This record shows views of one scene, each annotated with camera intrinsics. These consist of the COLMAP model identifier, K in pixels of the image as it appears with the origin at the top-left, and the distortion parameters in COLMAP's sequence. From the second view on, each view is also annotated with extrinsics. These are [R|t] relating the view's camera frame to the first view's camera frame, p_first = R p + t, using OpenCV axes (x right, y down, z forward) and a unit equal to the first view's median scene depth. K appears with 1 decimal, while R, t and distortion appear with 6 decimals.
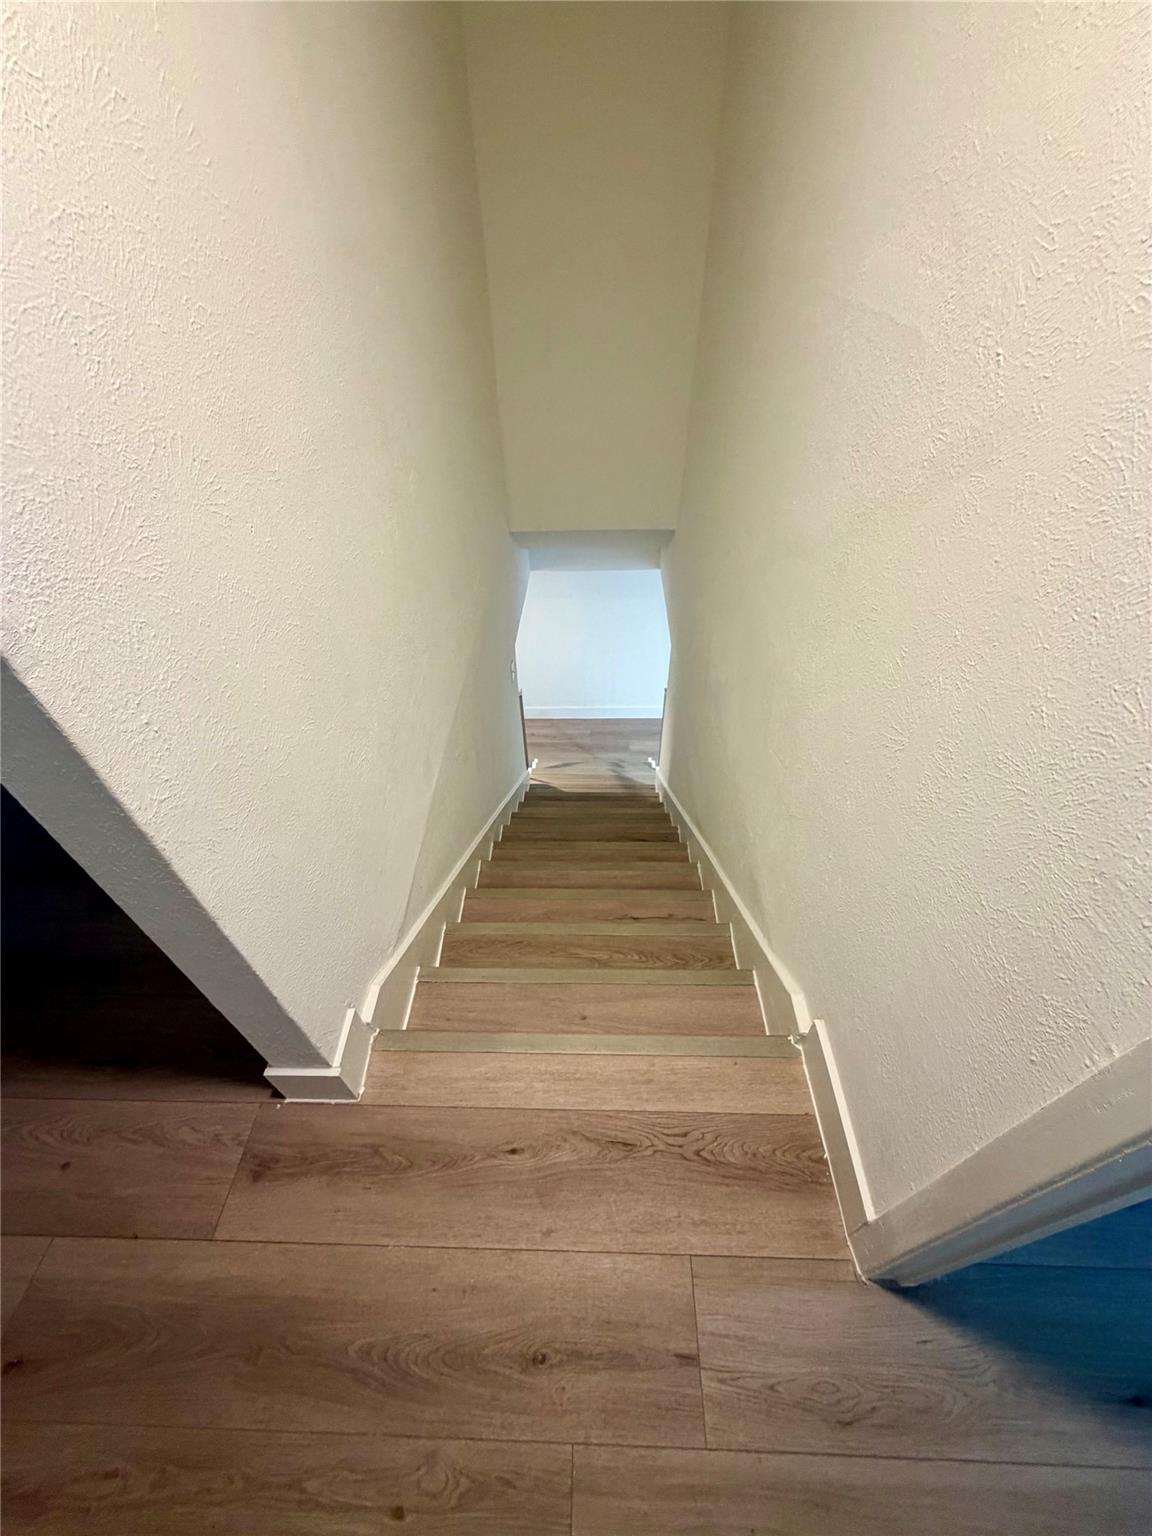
lens RADIAL K [[612.5, 0, 576.7], [0, 612.5, 767.2], [0, 0, 1]] dist [0.002151, 0.000313]
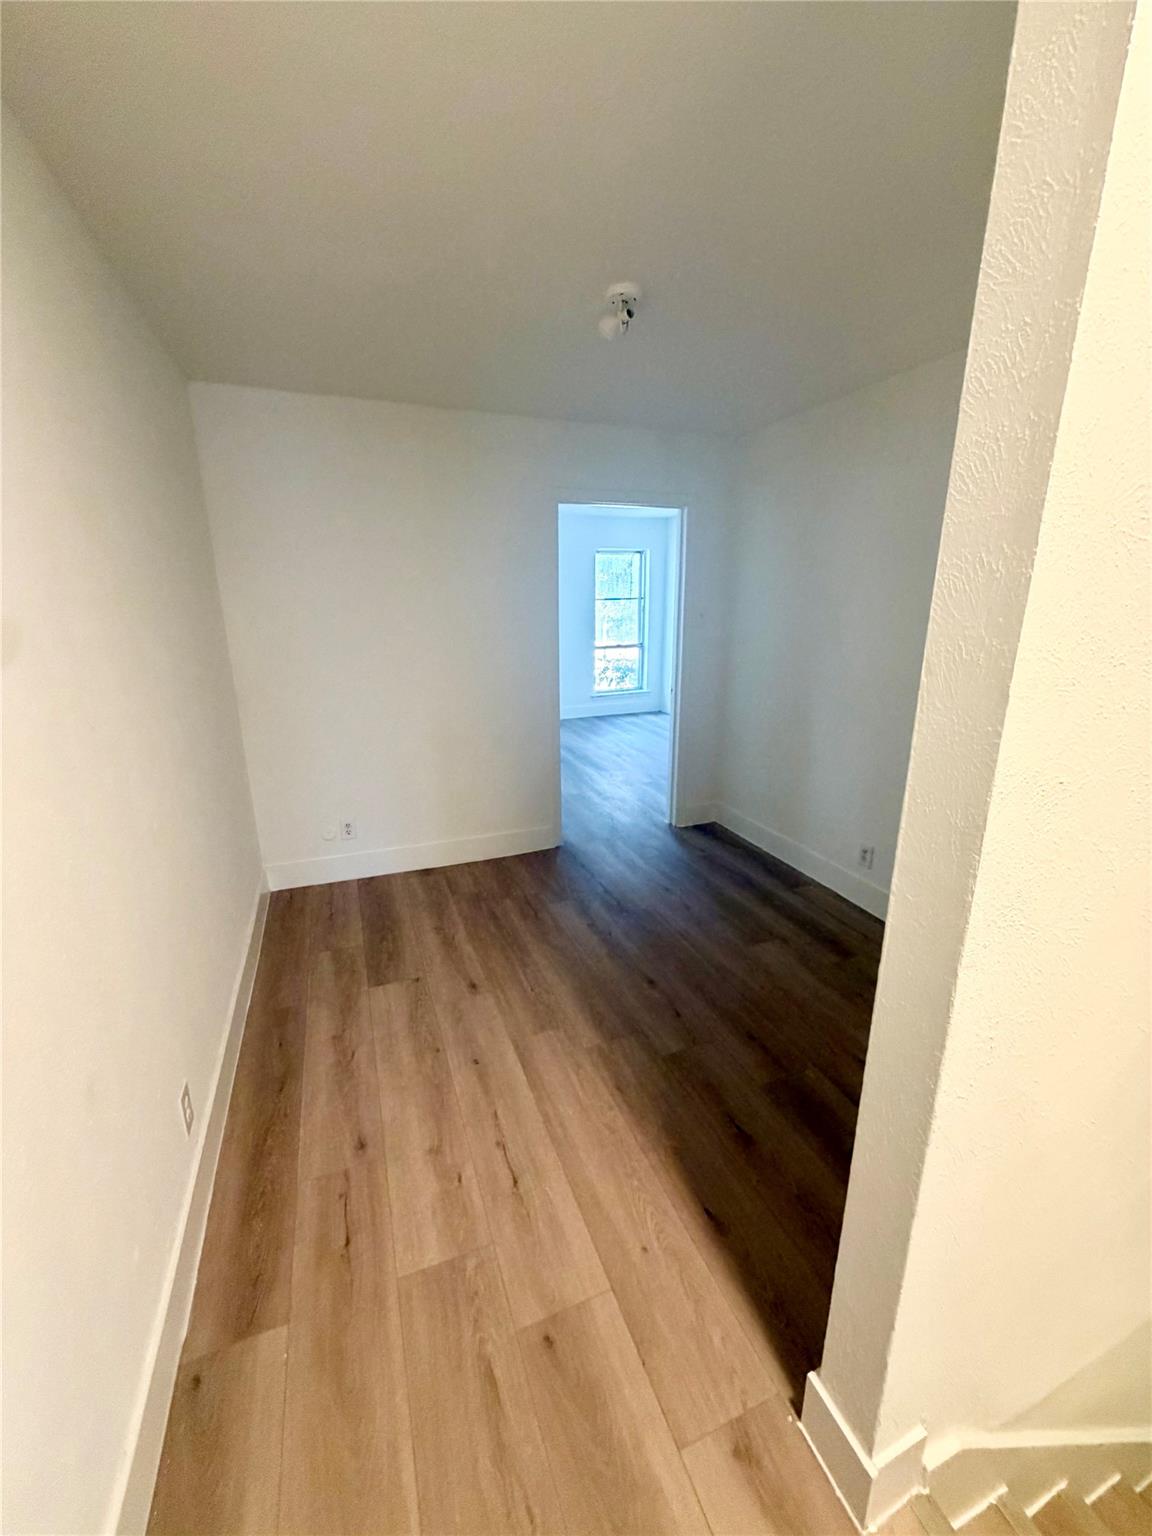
lens RADIAL K [[612.5, 0, 574.9], [0, 612.5, 765.2], [0, 0, 1]] dist [0.002151, 0.000313]
pose [[0.382029, 0.263187, -0.885882, -0.052360], [-0.641536, 0.765512, -0.049231, 0.056233], [0.665196, 0.587132, 0.461291, -0.223104]]
